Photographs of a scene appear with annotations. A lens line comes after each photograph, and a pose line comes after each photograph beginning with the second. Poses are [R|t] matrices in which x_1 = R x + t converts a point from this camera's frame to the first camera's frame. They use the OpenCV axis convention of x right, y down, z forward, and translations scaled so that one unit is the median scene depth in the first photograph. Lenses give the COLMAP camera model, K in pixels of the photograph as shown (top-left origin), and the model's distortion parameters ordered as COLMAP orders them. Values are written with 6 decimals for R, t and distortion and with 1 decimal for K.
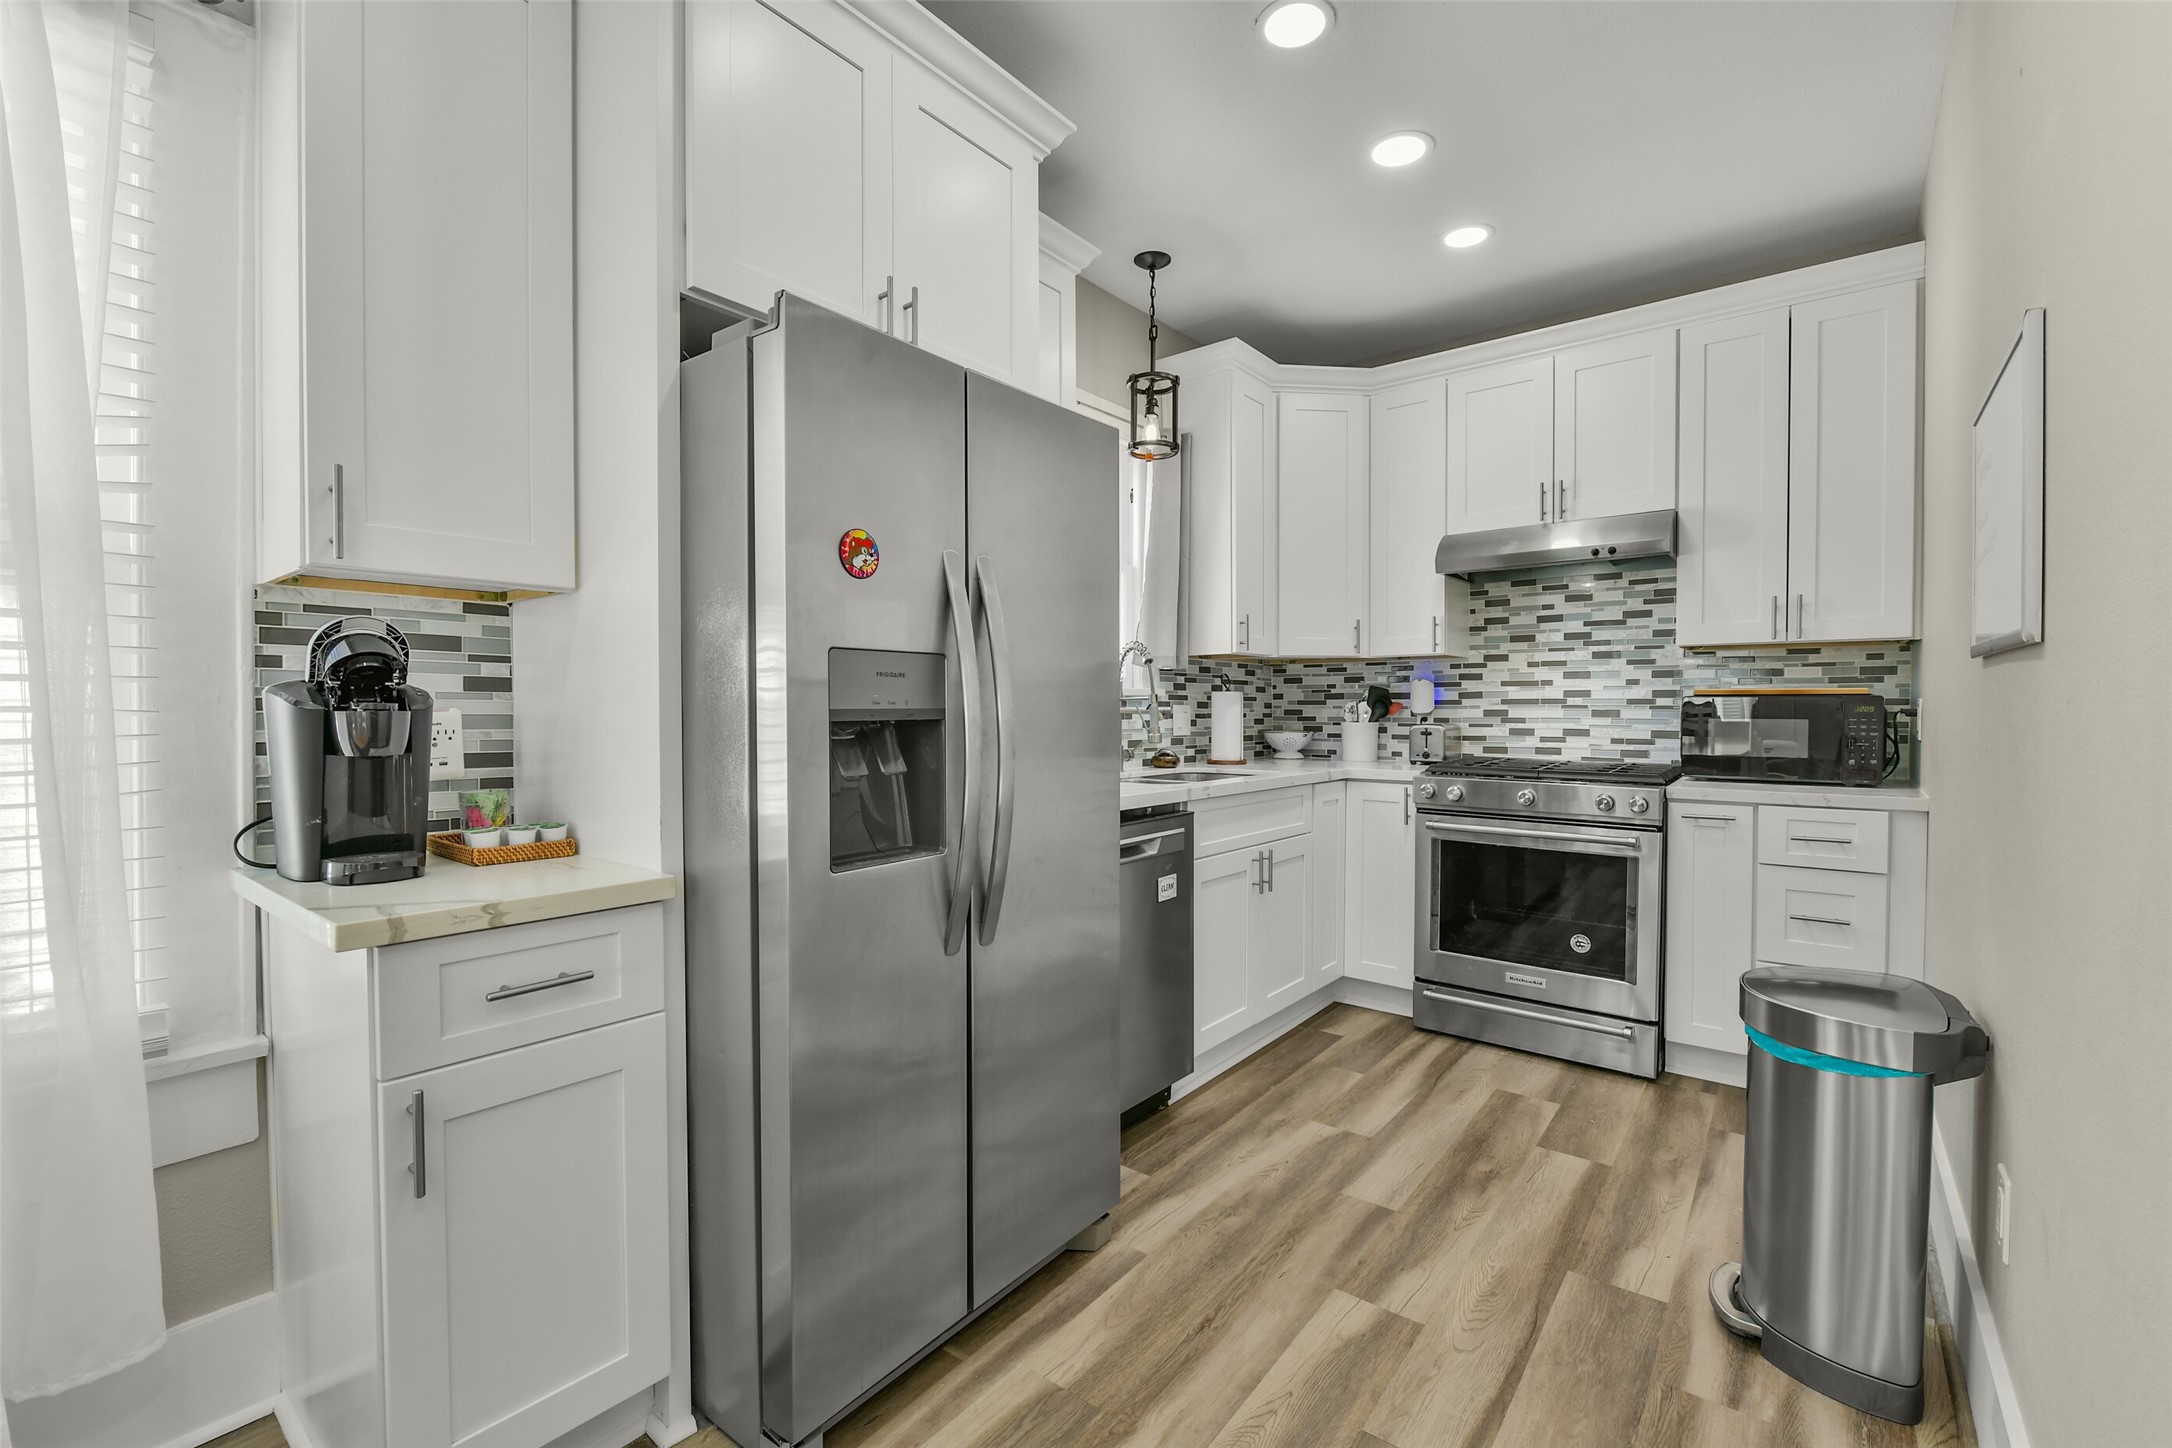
lens RADIAL K [[923.6, 0, 1086.0], [0, 923.6, 724.0], [0, 0, 1]] dist [-0.009404, -0.000036]
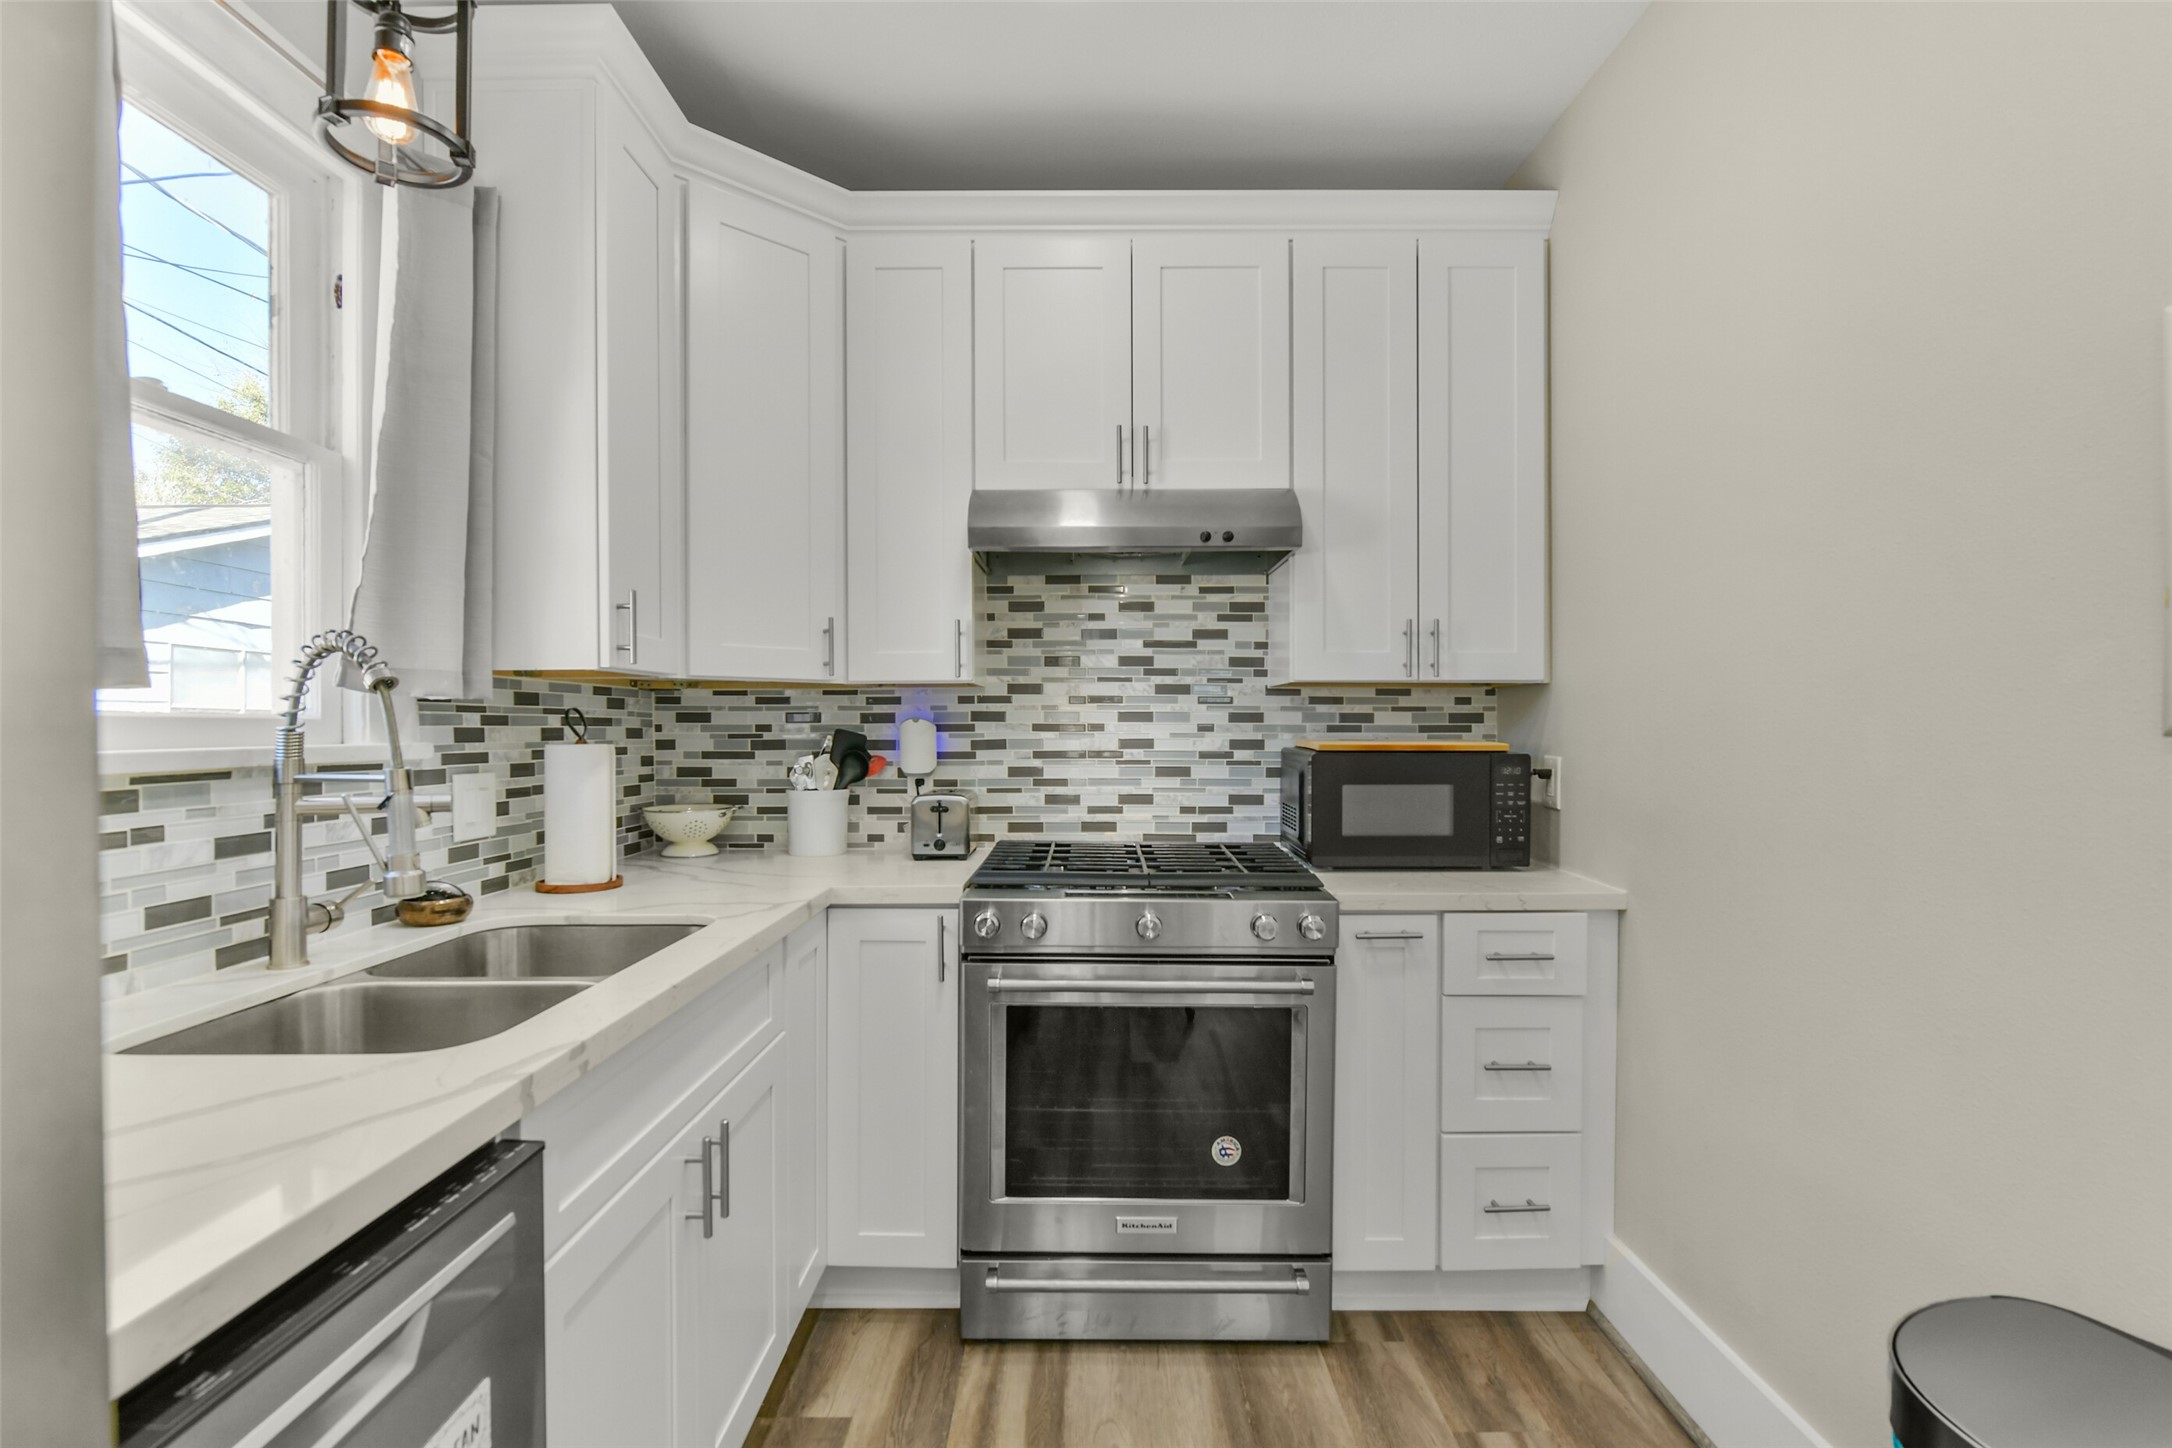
lens RADIAL K [[996.5, 0, 1091.1], [0, 996.5, 731.4], [0, 0, 1]] dist [-0.001906, -0.000248]
pose [[0.780260, -0.004031, 0.625443, 0.032445], [0.012390, 0.999883, -0.009012, -0.034648], [-0.625333, 0.014781, 0.780218, 0.418637]]
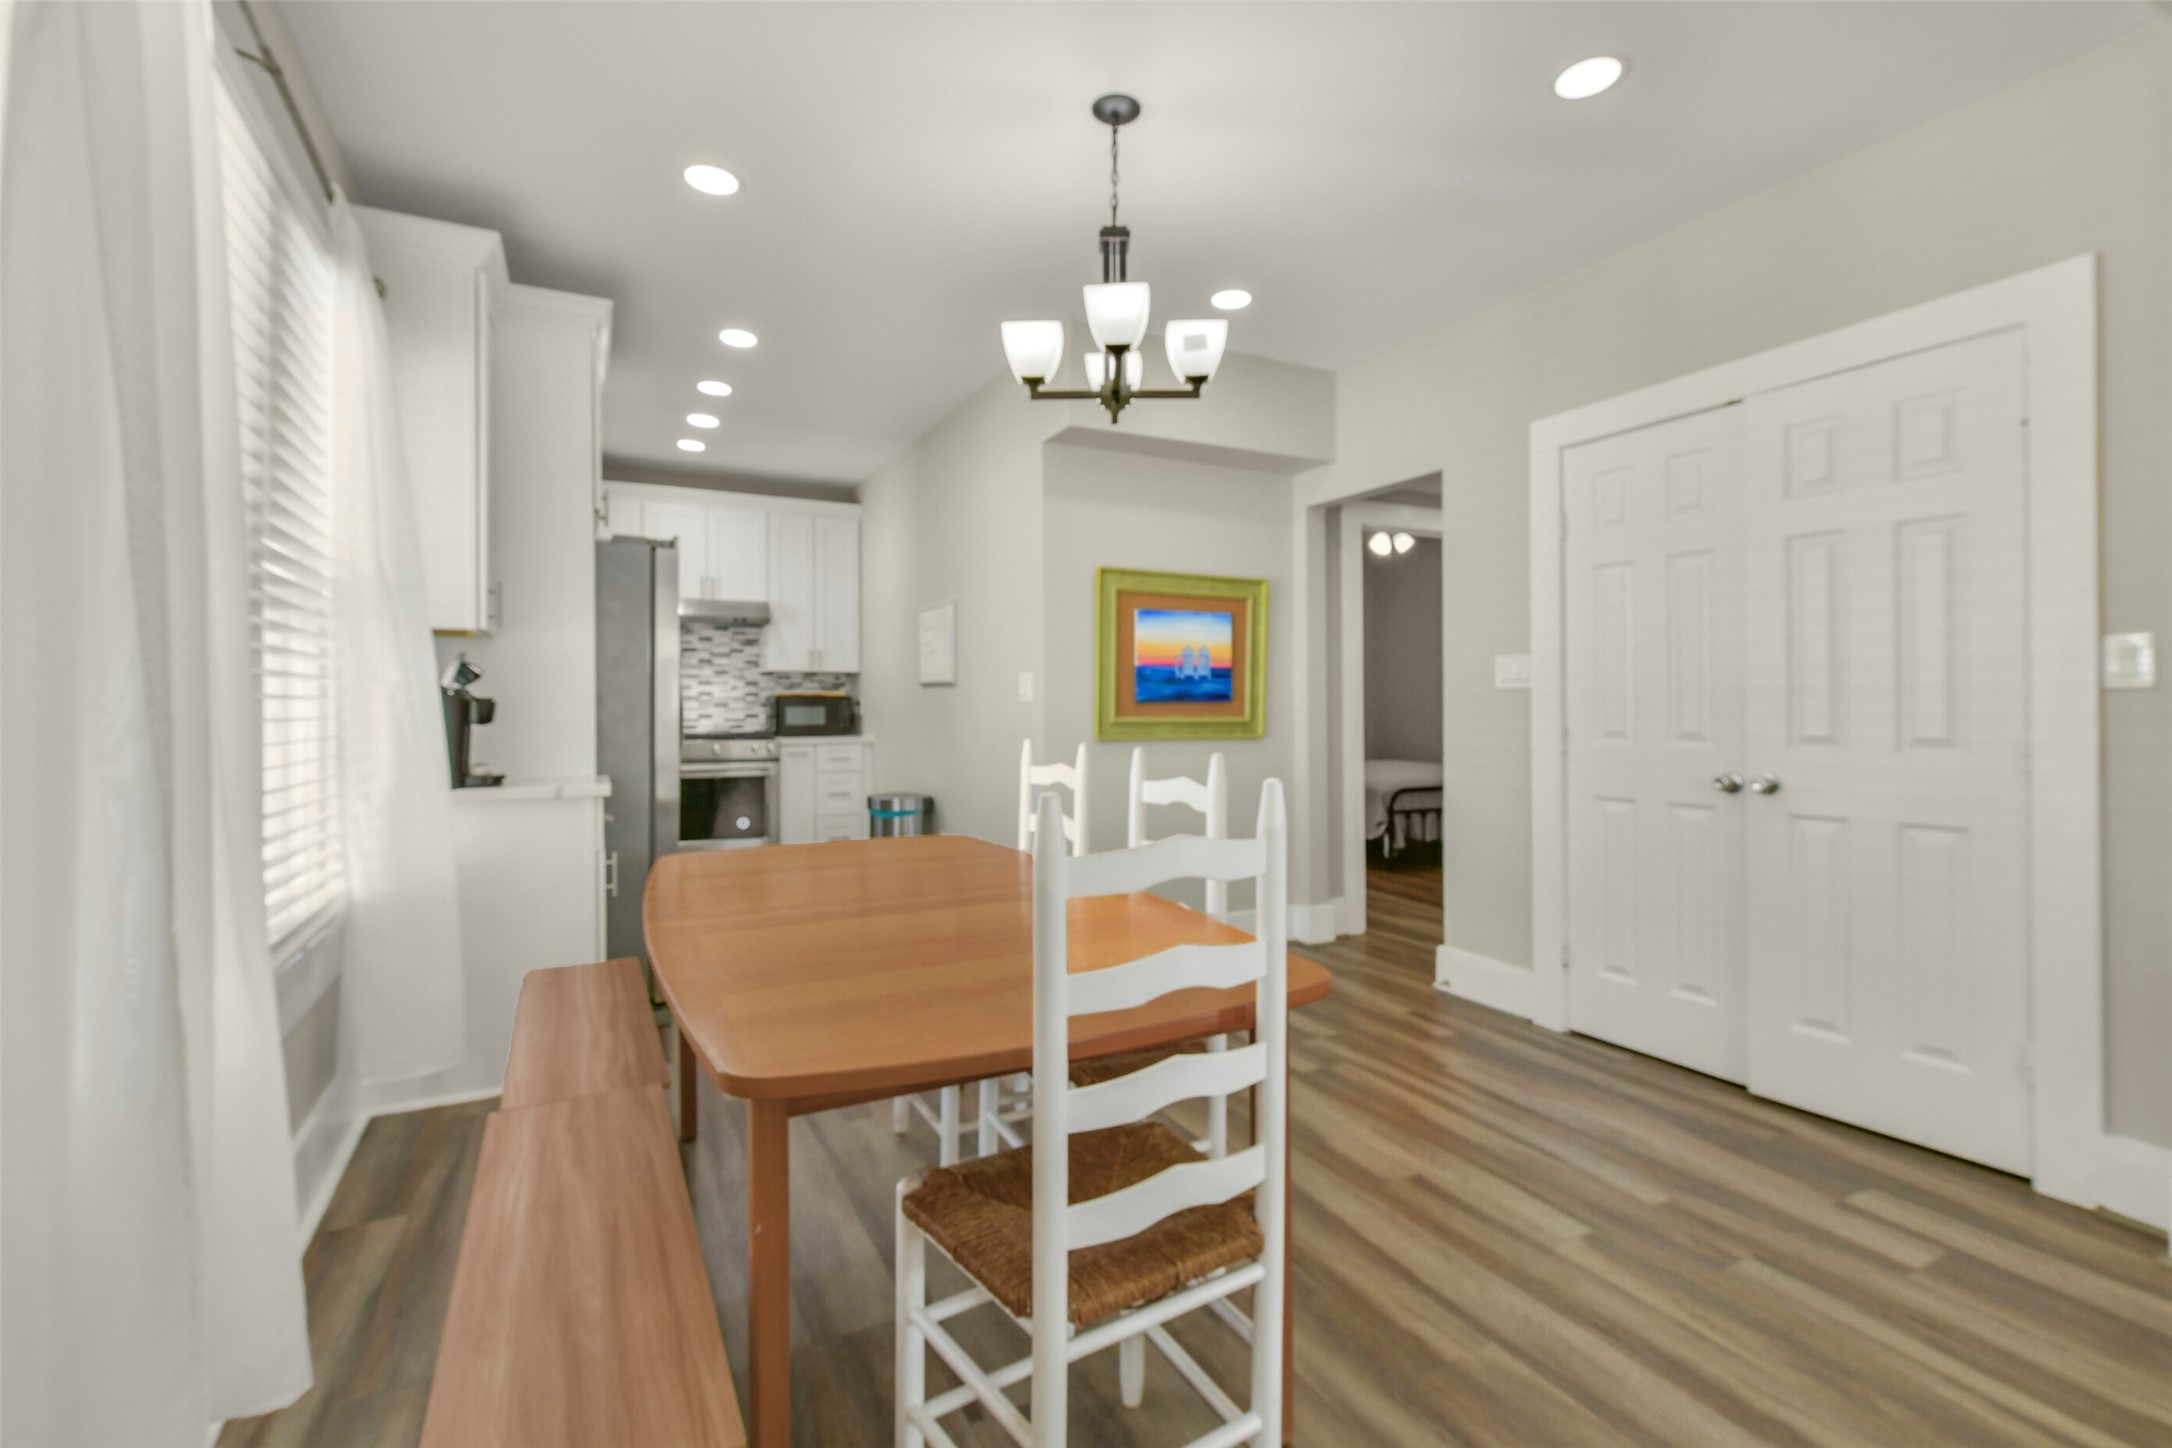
lens RADIAL K [[959.7, 0, 1089.4], [0, 959.7, 712.9], [0, 0, 1]] dist [0.000972, 0.000000]
pose [[0.404338, -0.000557, 0.914610, -0.812187], [0.018967, 0.999790, -0.007776, 0.030295], [-0.914413, 0.020492, 0.404263, -0.388975]]
